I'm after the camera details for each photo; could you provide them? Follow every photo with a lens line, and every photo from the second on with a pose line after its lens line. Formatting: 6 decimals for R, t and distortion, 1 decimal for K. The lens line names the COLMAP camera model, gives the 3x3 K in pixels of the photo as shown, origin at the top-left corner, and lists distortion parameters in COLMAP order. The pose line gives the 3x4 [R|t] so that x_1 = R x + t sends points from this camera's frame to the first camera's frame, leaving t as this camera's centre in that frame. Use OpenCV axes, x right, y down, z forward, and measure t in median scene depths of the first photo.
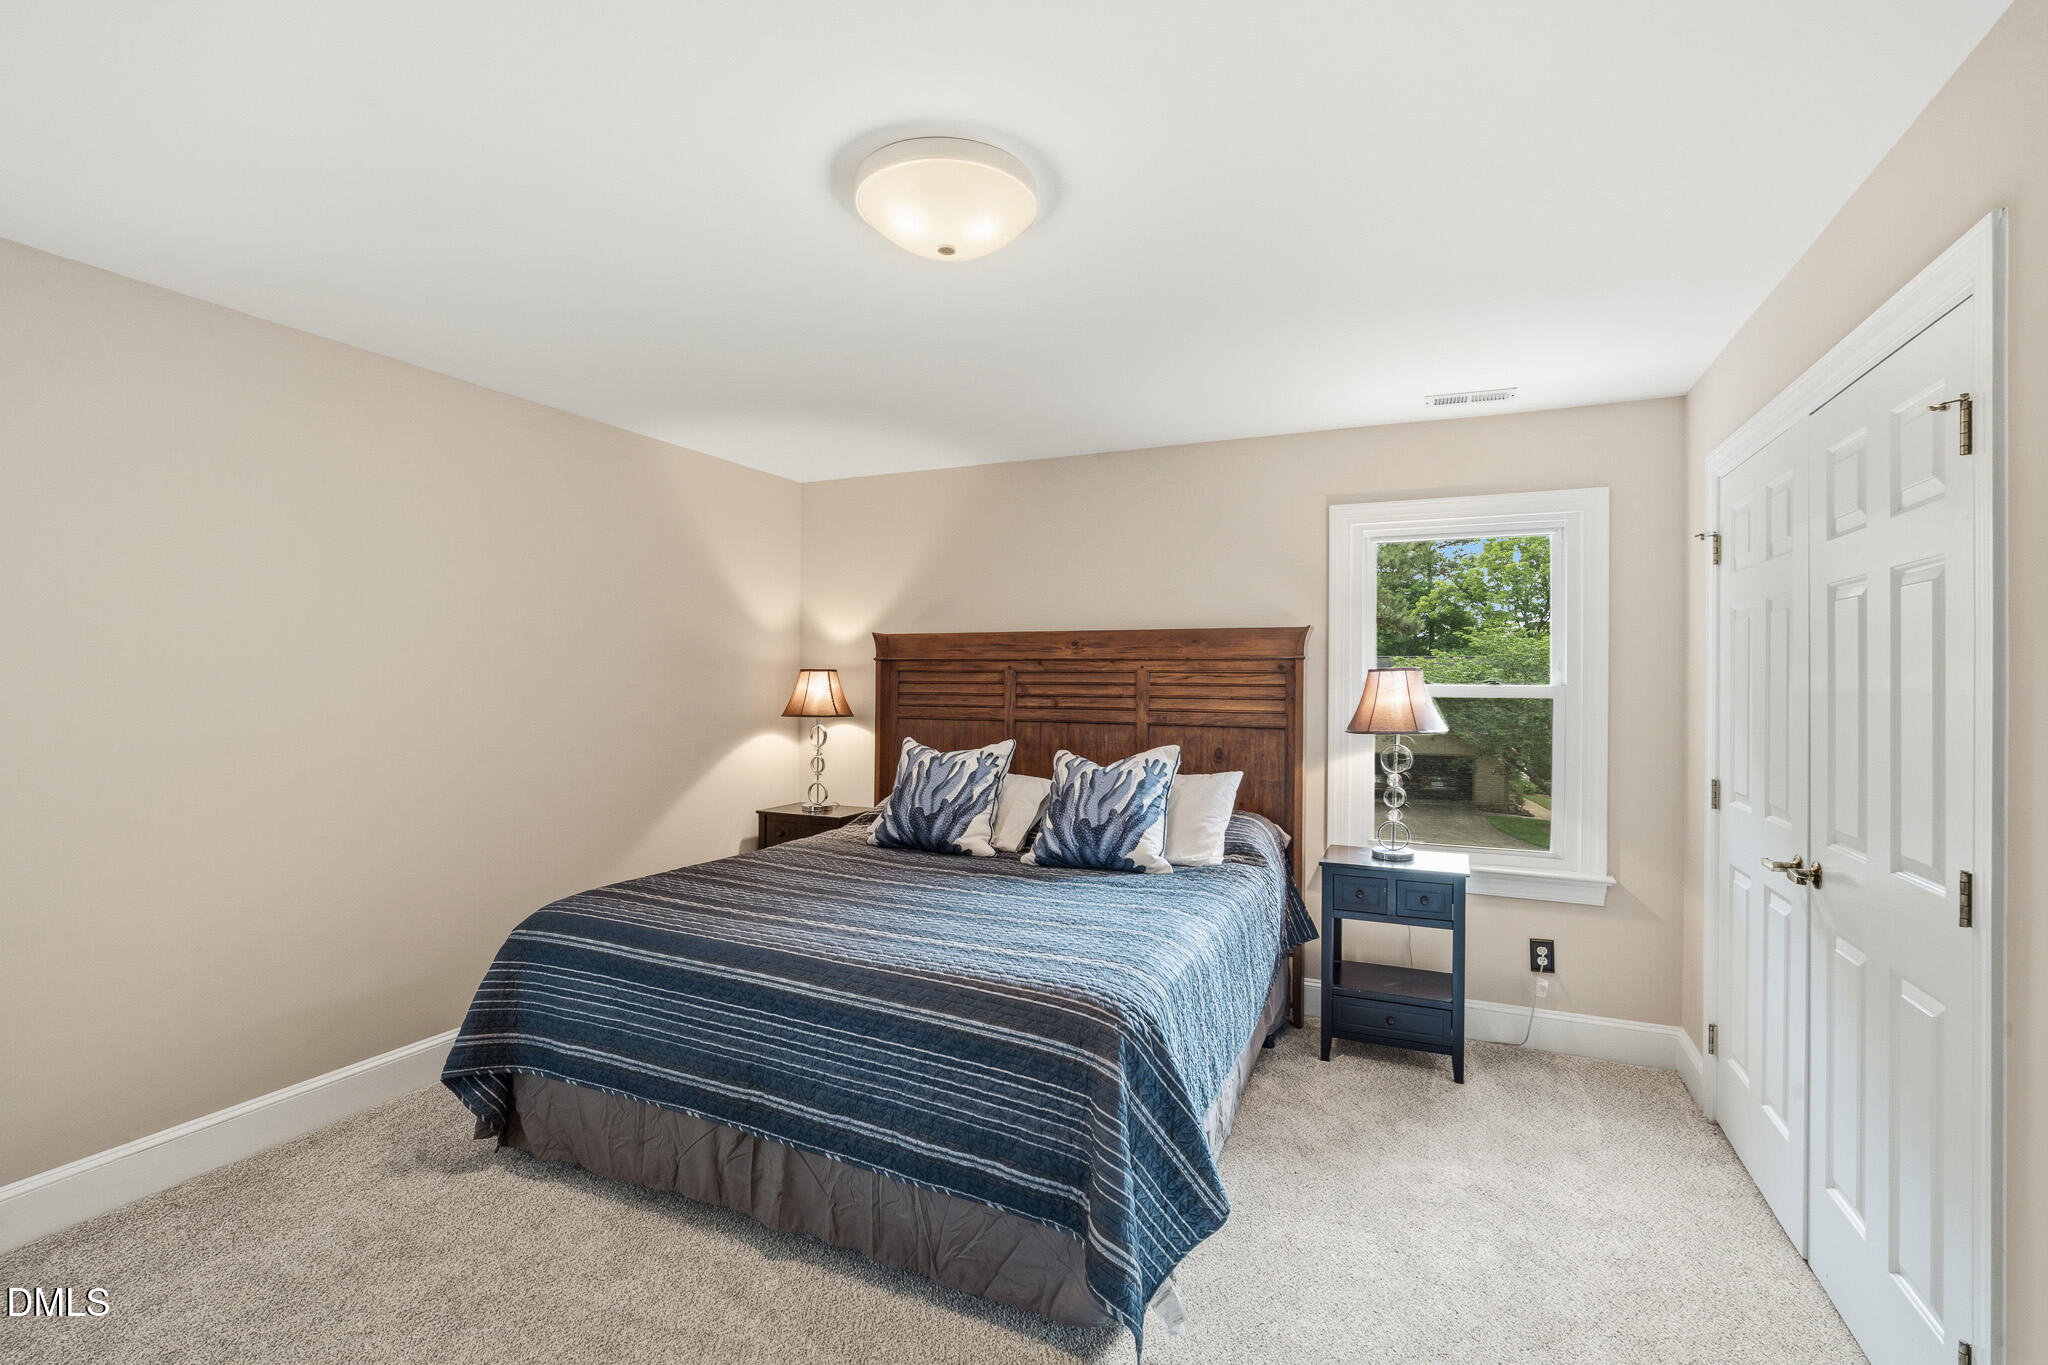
lens RADIAL K [[926.2, 0, 1006.4], [0, 926.2, 678.9], [0, 0, 1]] dist [-0.017258, -0.000144]
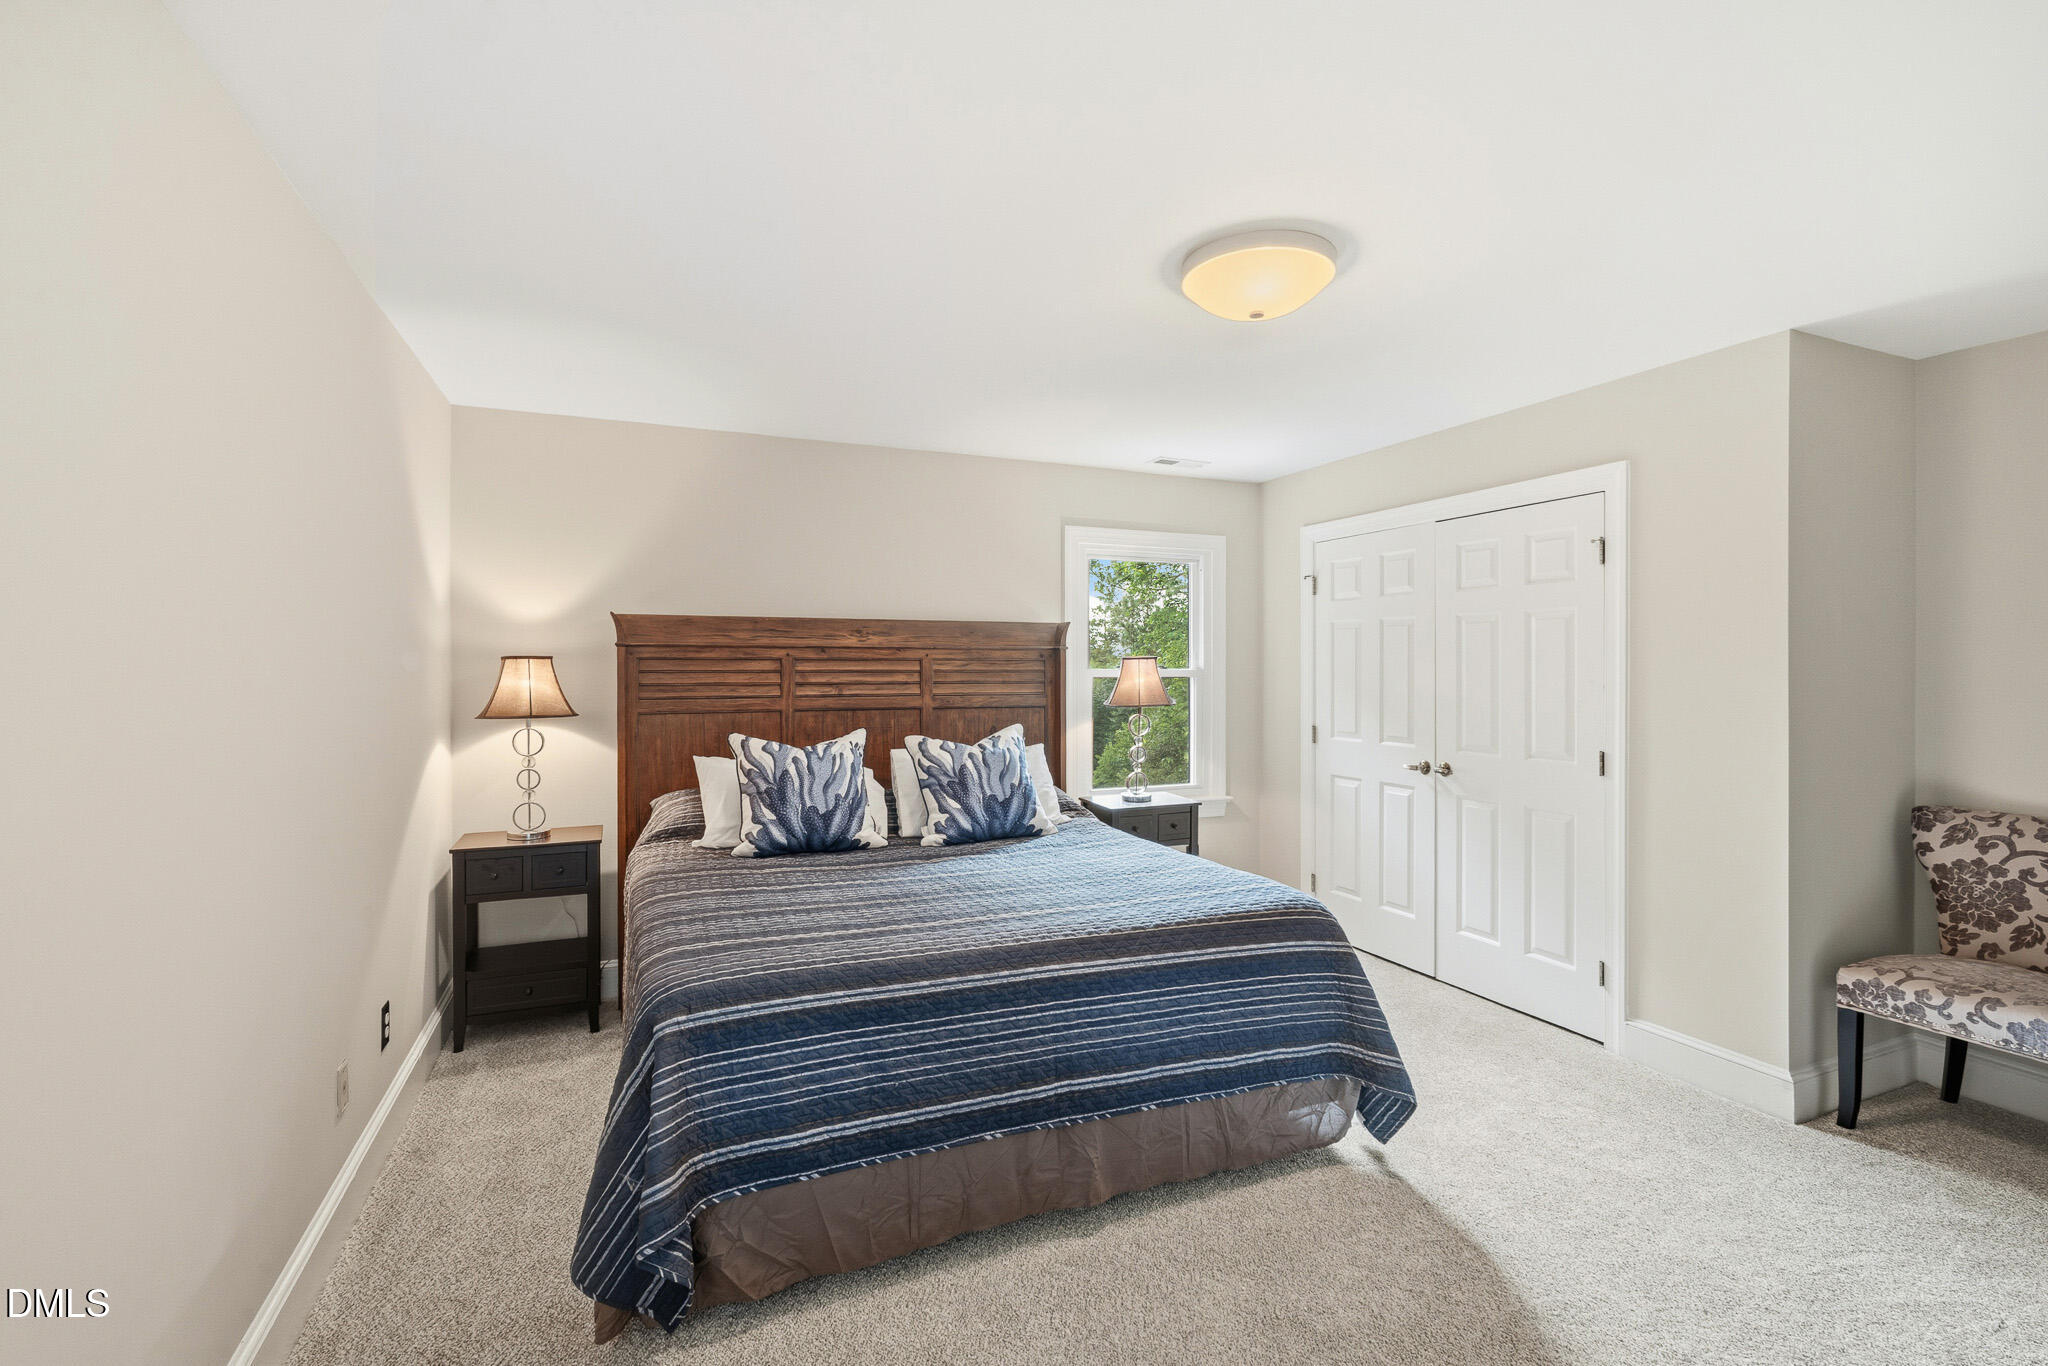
lens RADIAL K [[926.2, 0, 1004.8], [0, 926.2, 674.0], [0, 0, 1]] dist [-0.017258, -0.000144]
pose [[0.671888, -0.013365, 0.740532, -0.624364], [0.004047, 0.999888, 0.014374, -0.006448], [-0.740641, -0.006661, 0.671868, 0.222935]]
